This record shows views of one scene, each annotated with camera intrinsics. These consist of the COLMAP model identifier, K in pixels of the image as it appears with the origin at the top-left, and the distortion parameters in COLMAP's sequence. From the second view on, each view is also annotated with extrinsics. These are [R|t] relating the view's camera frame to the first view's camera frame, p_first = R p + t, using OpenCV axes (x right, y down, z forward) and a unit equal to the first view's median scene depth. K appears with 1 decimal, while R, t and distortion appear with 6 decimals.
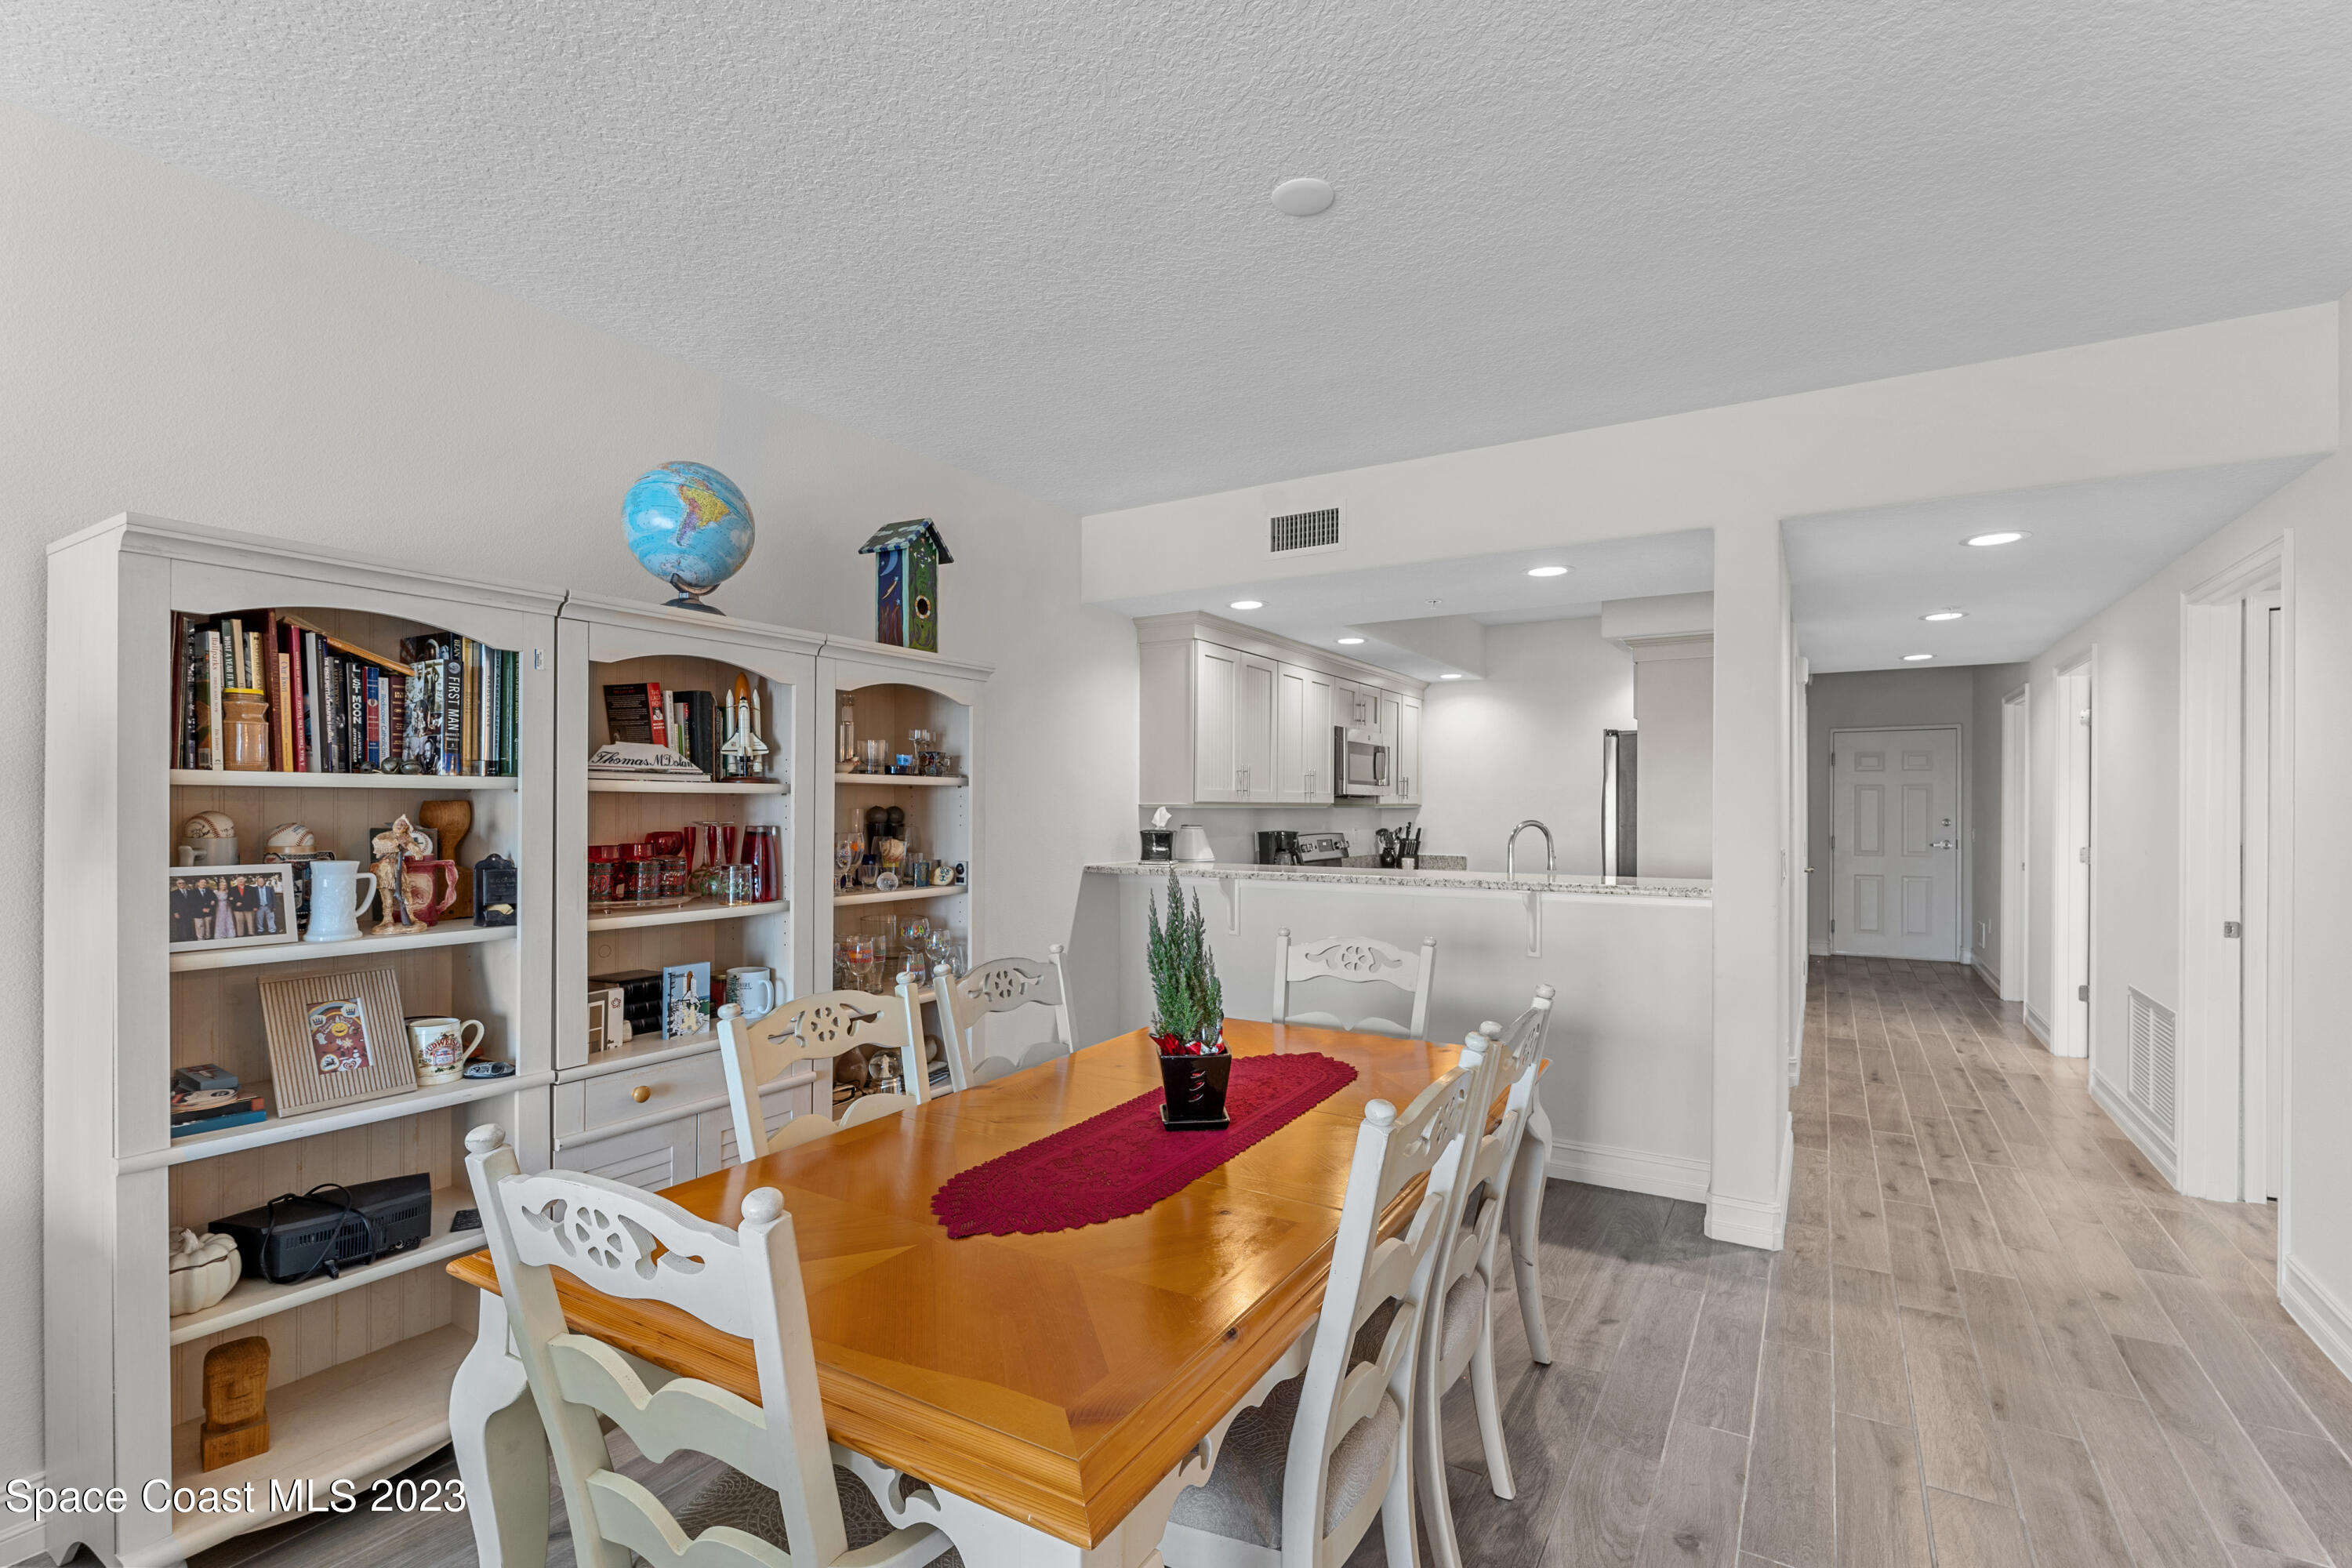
lens RADIAL K [[1083.9, 0, 1175.6], [0, 1083.9, 809.3], [0, 0, 1]] dist [0.000675, -0.000047]
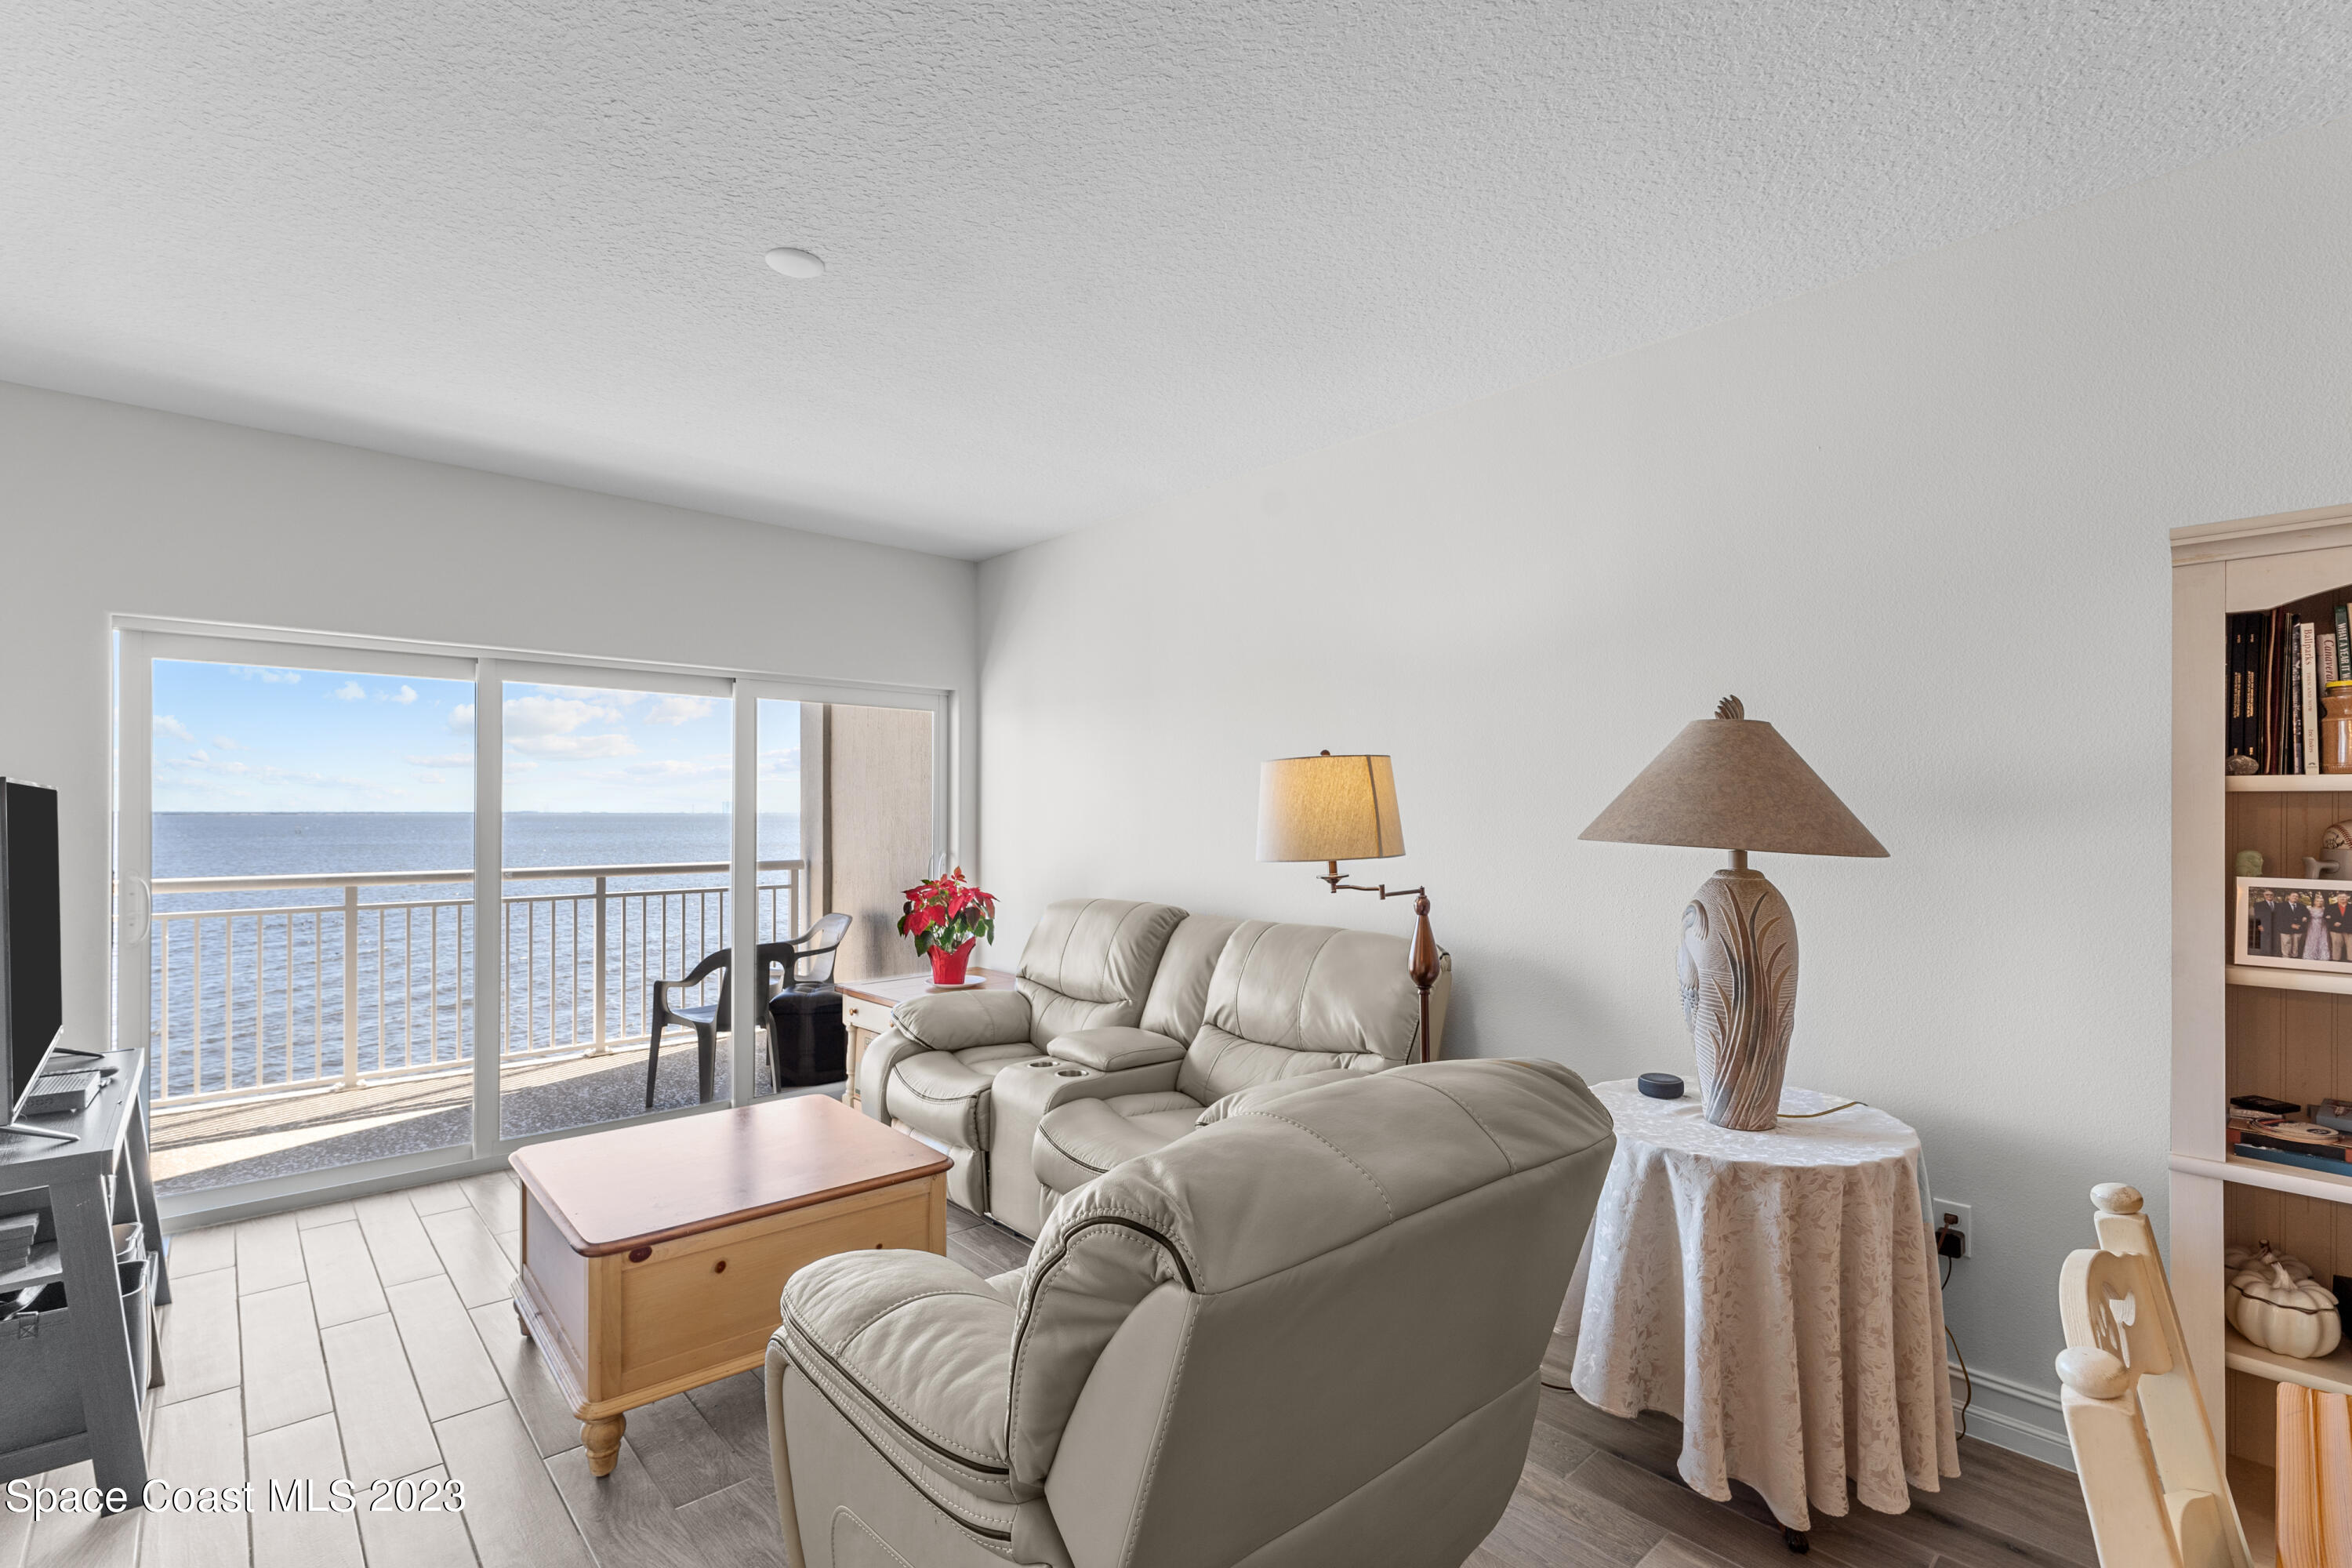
lens RADIAL K [[1071.3, 0, 1176.6], [0, 1071.3, 812.8], [0, 0, 1]] dist [-0.004134, -0.000851]
pose [[-0.288423, -0.000057, -0.957503, 0.247752], [-0.001208, 0.999999, 0.000304, -0.002793], [0.957502, 0.001244, -0.288423, 0.348025]]
